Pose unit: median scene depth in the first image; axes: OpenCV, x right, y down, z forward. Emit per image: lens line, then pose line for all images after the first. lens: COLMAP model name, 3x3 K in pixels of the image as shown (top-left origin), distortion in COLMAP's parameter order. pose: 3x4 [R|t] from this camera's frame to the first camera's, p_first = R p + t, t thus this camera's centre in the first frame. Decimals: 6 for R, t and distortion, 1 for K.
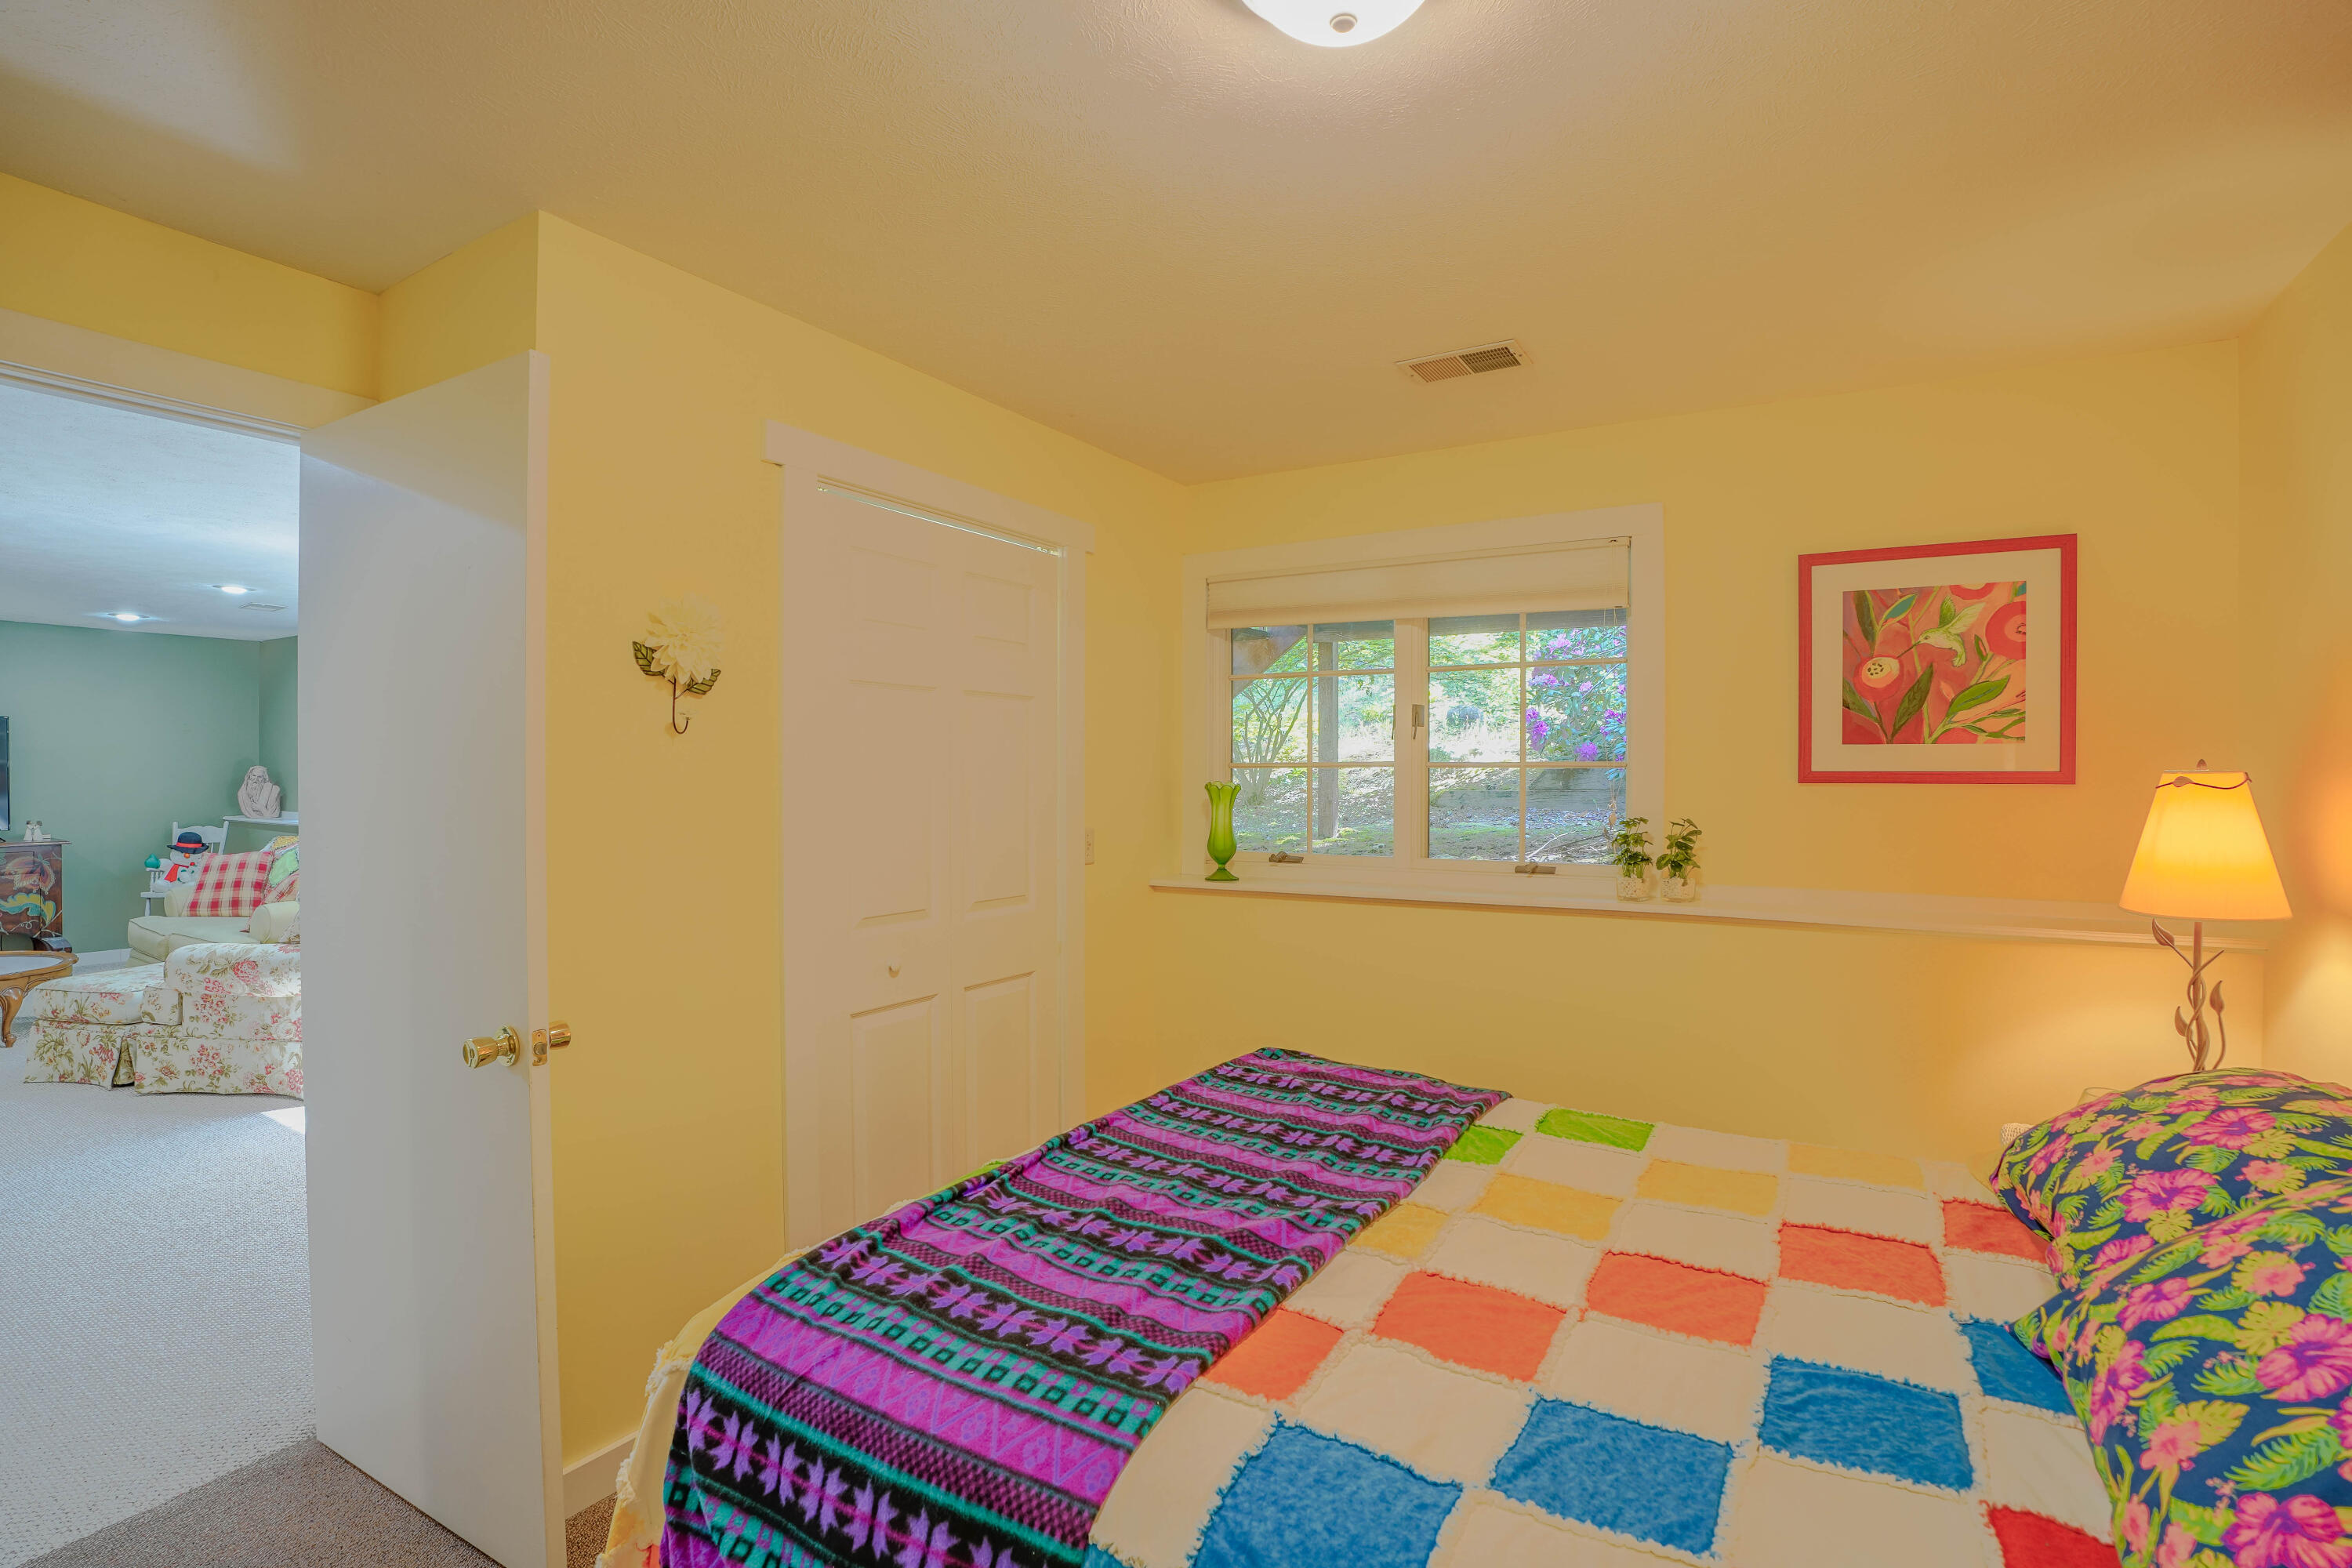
lens RADIAL K [[1090.8, 0, 1176.0], [0, 1090.8, 784.0], [0, 0, 1]] dist [-0.067987, 0.017648]
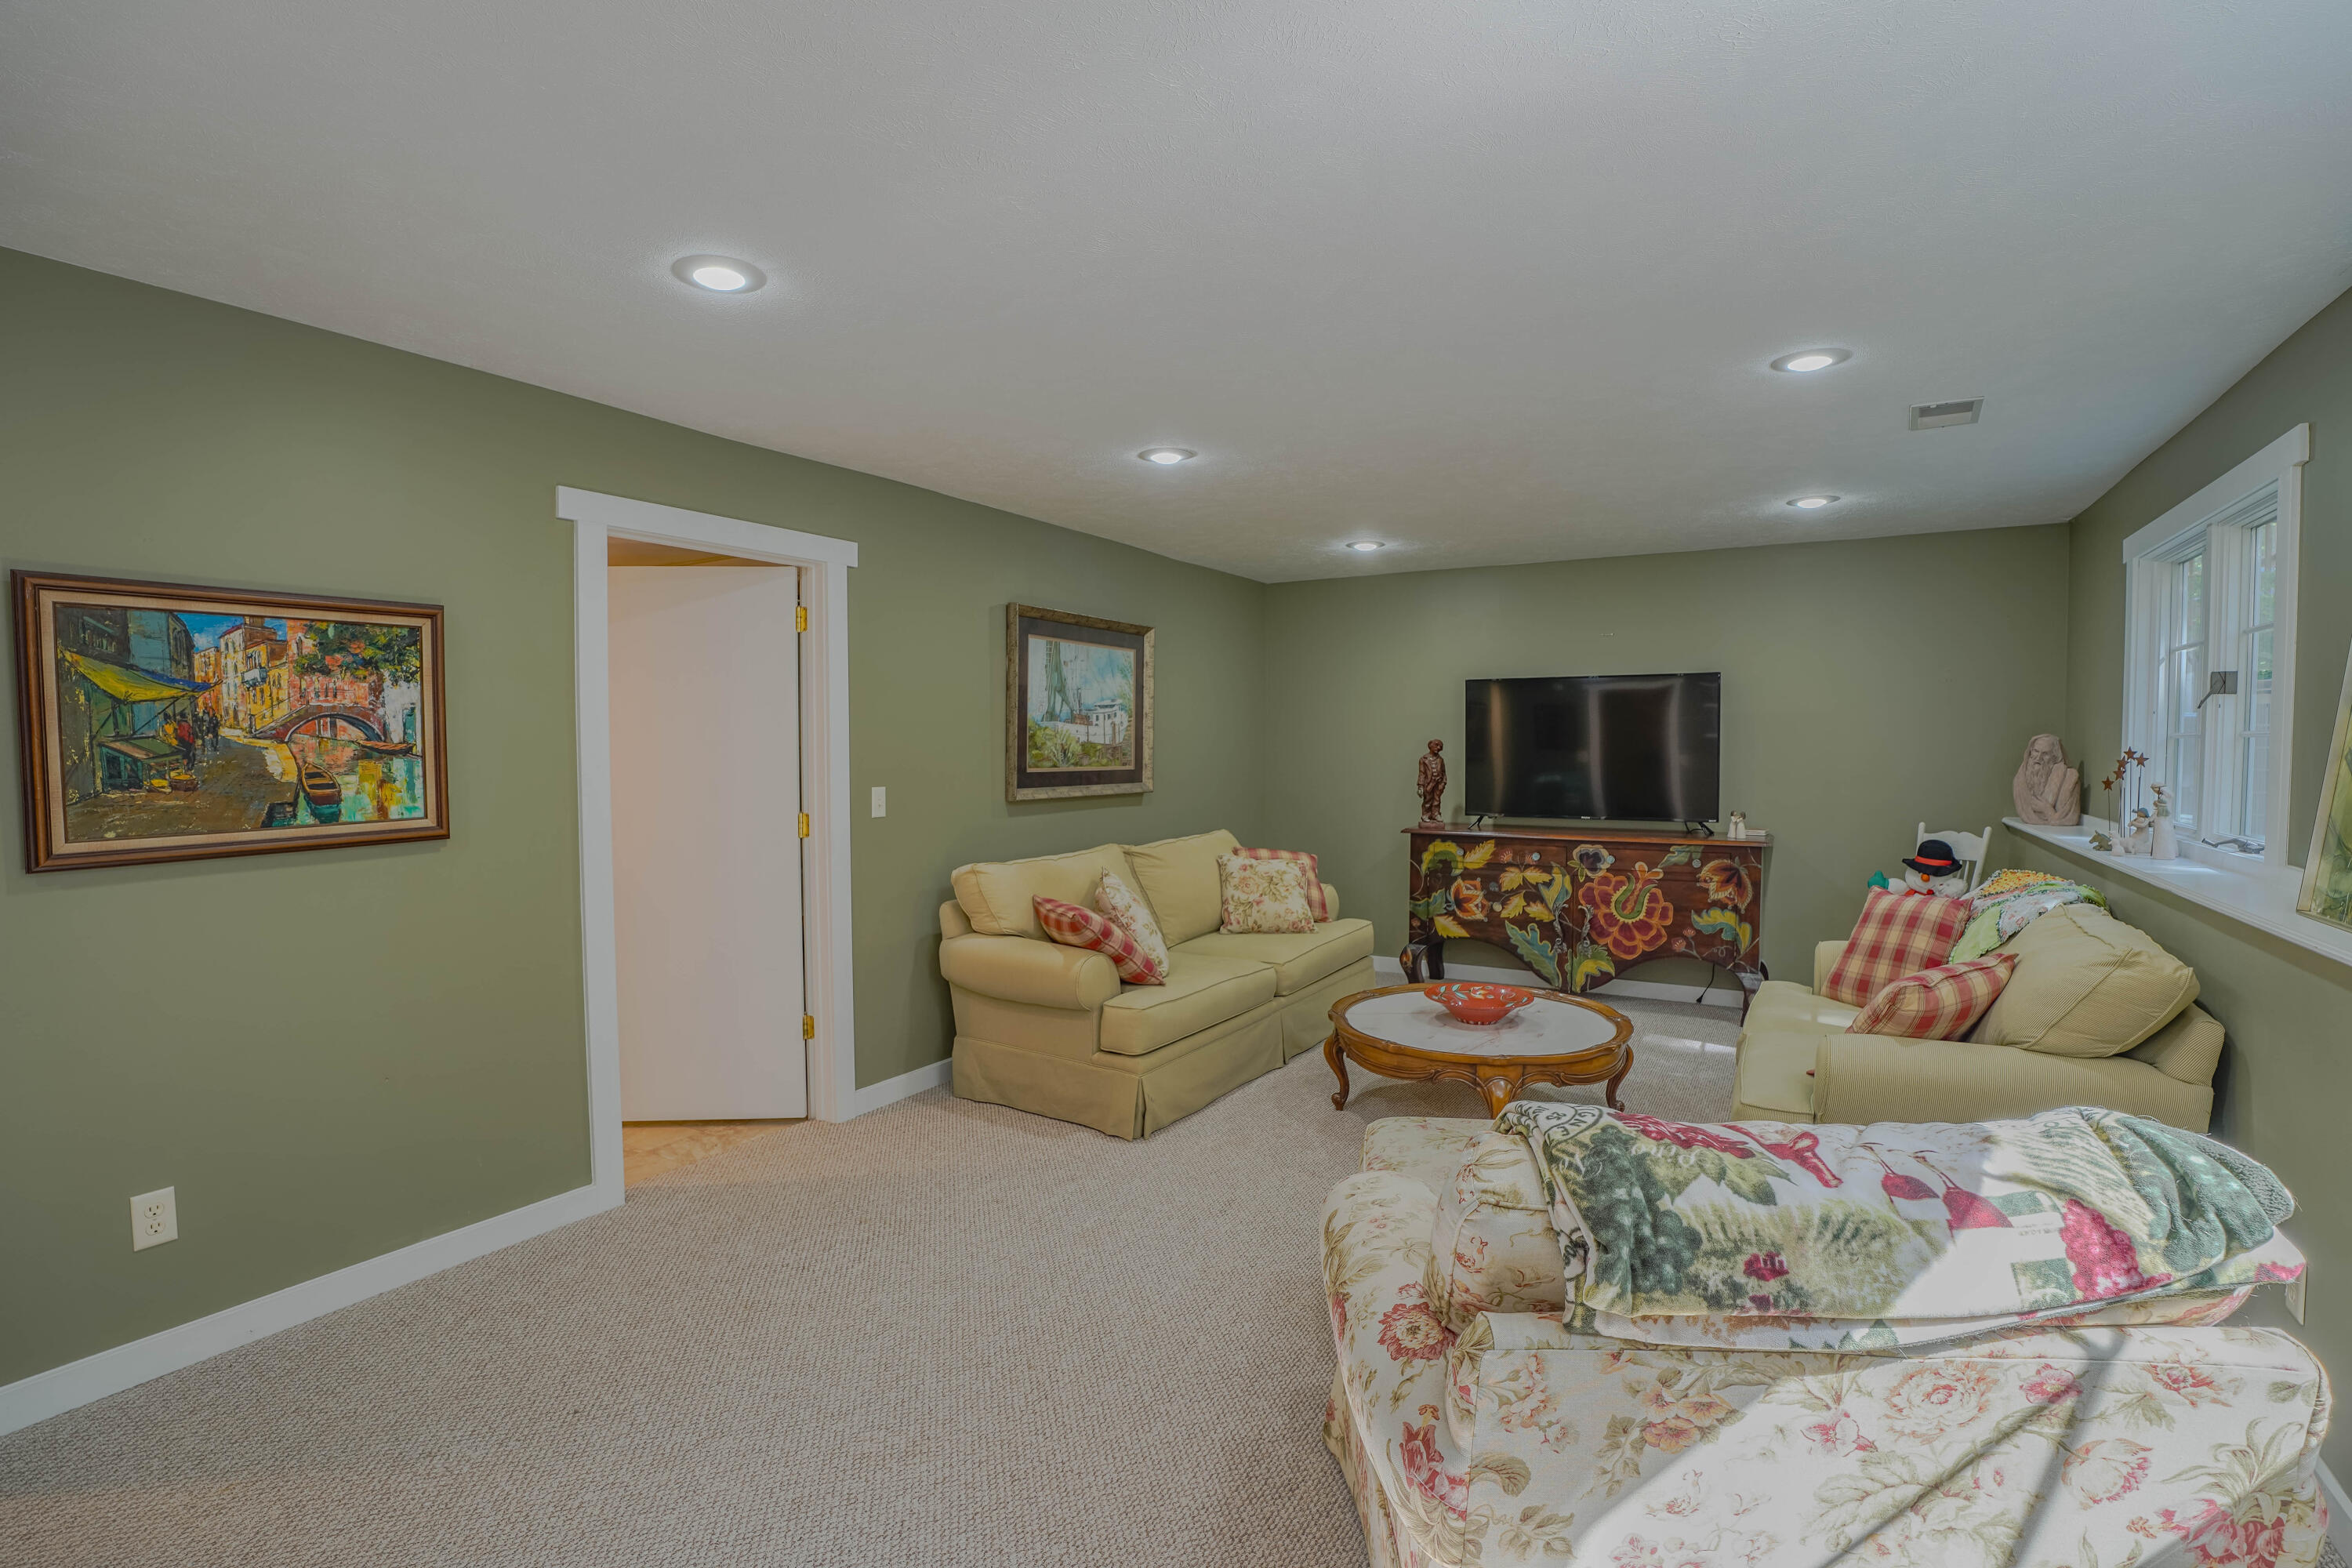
lens RADIAL K [[1093.7, 0, 1176.2], [0, 1093.7, 786.9], [0, 0, 1]] dist [-0.090523, 0.038173]
pose [[-0.000514, 0.037037, -0.999314, -0.523245], [-0.006406, 0.999293, 0.037040, -0.011266], [0.999979, 0.006421, -0.000277, 0.906084]]
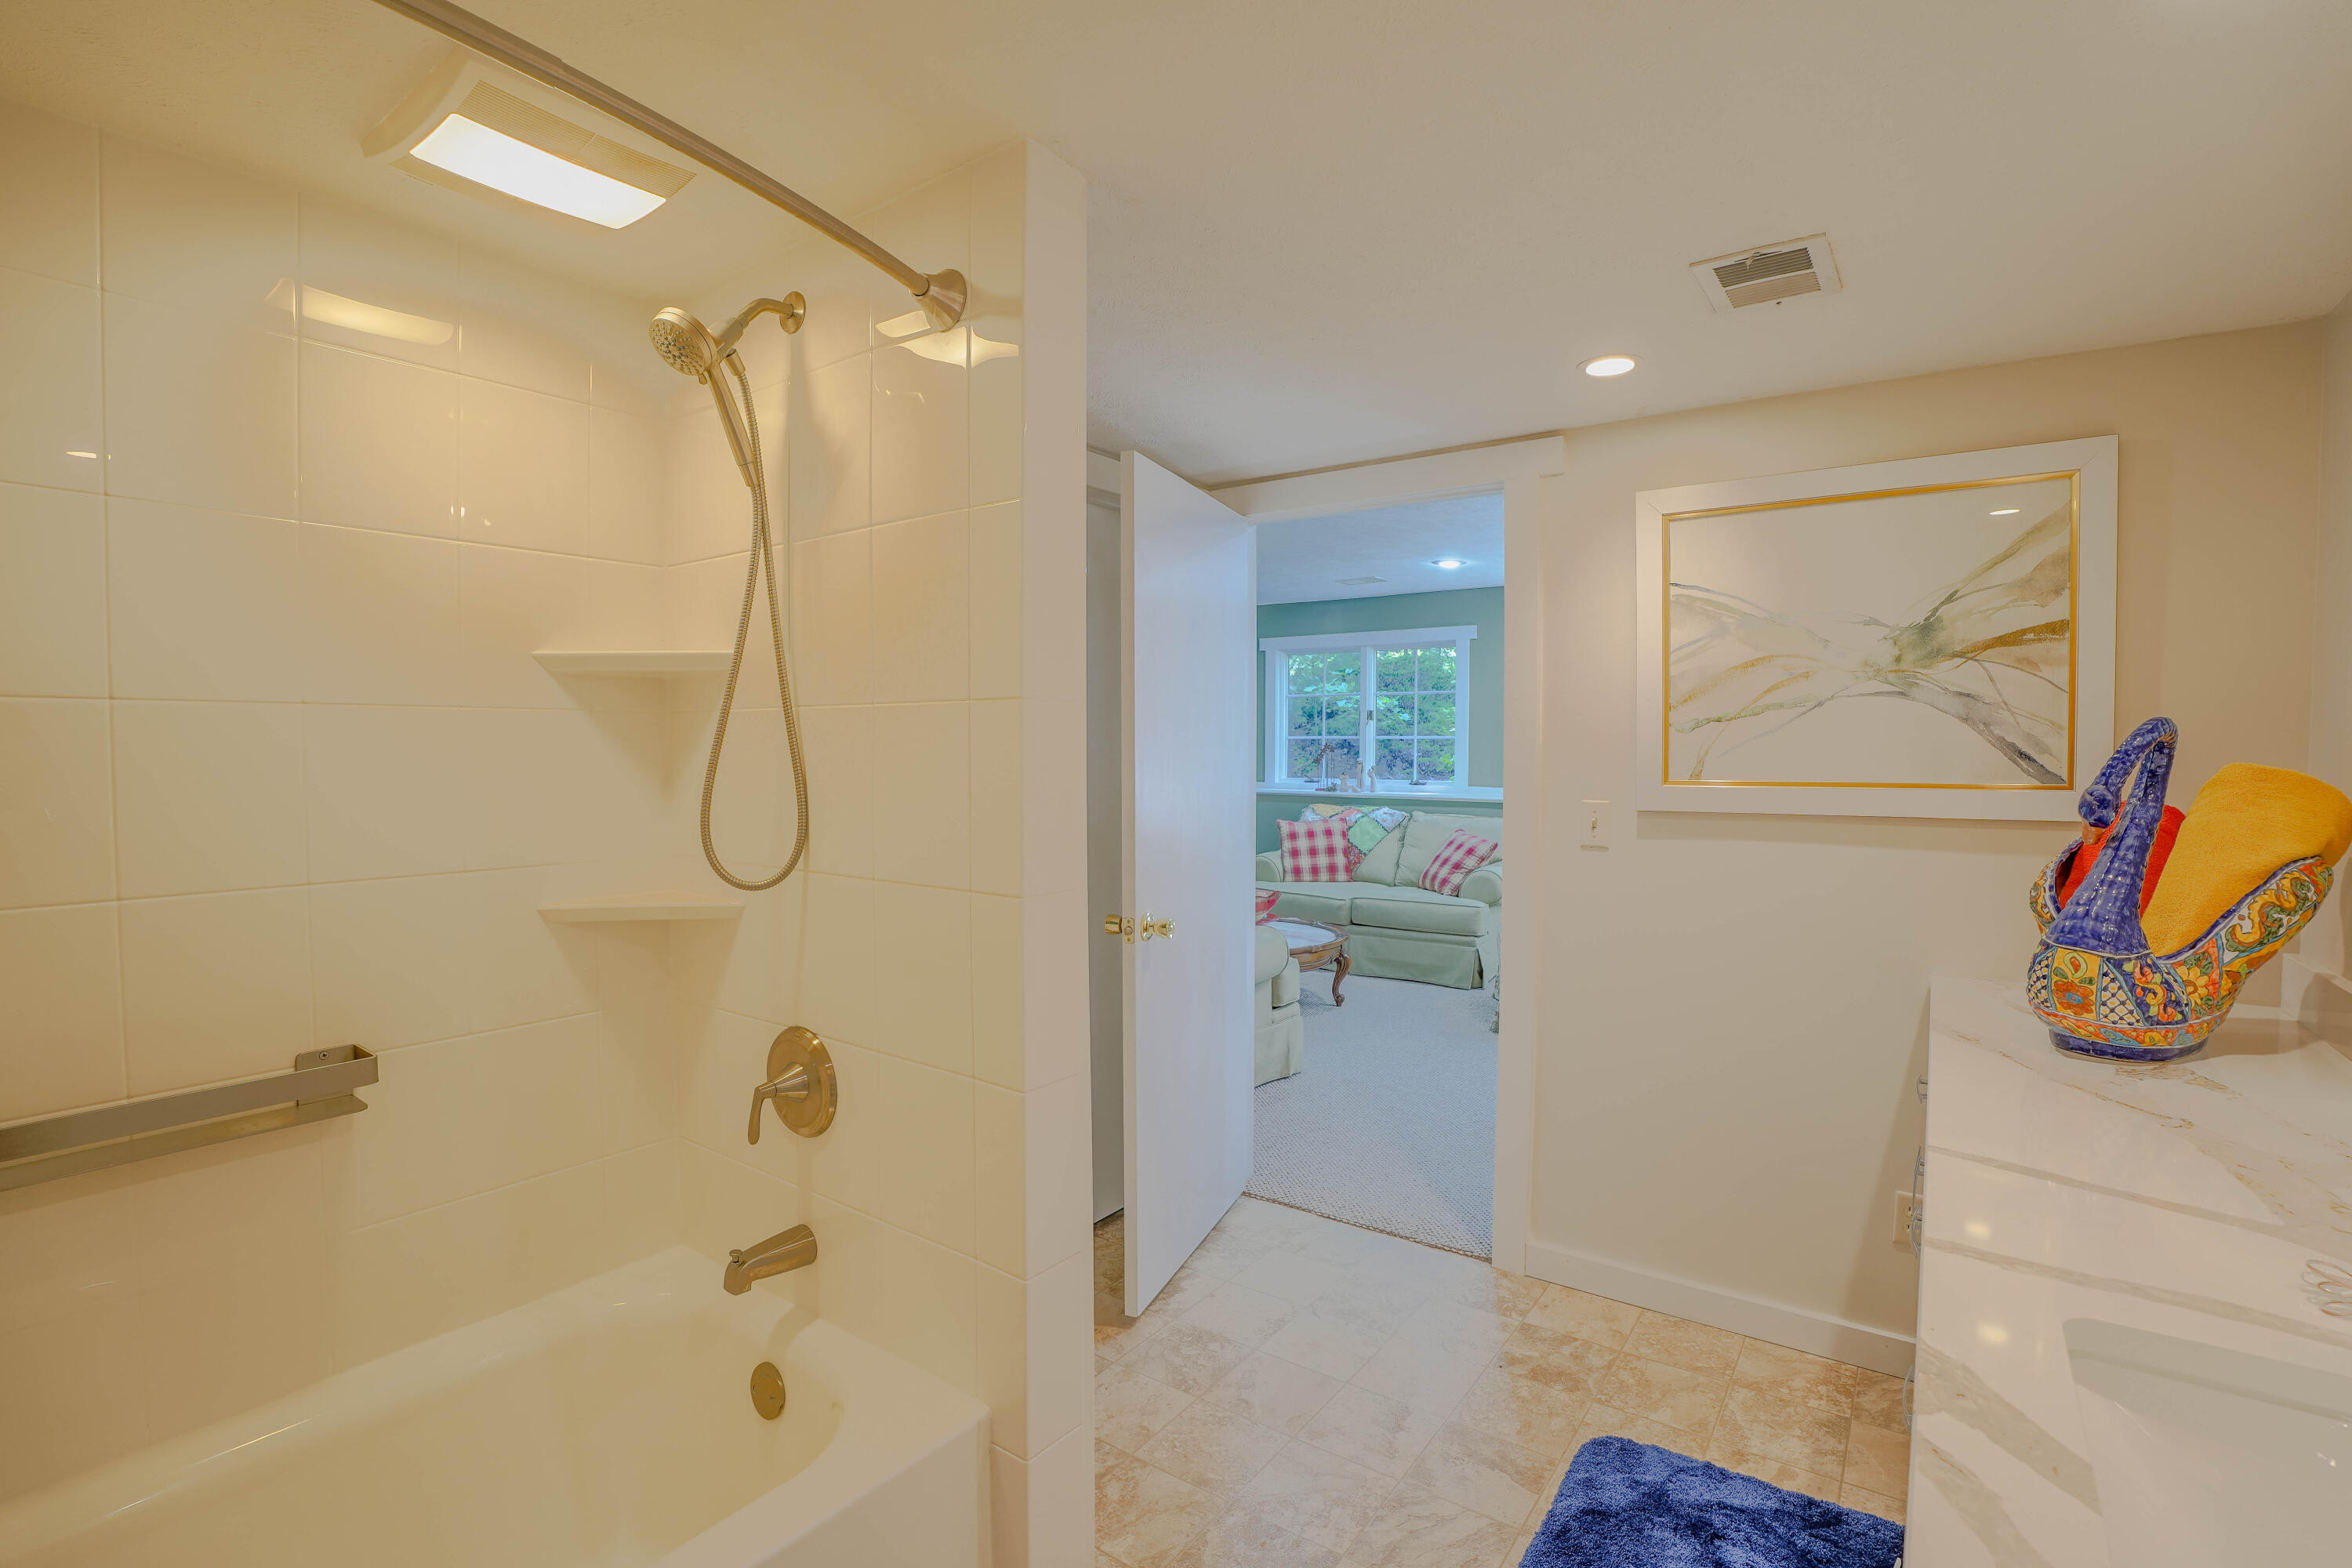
lens RADIAL K [[1090.8, 0, 1176.0], [0, 1090.8, 784.0], [0, 0, 1]] dist [-0.067987, 0.017648]
pose [[0.996042, -0.001421, -0.088876, -1.375711], [0.003675, 0.999676, 0.025202, 0.003717], [0.088811, -0.025429, 0.995724, -0.121239]]
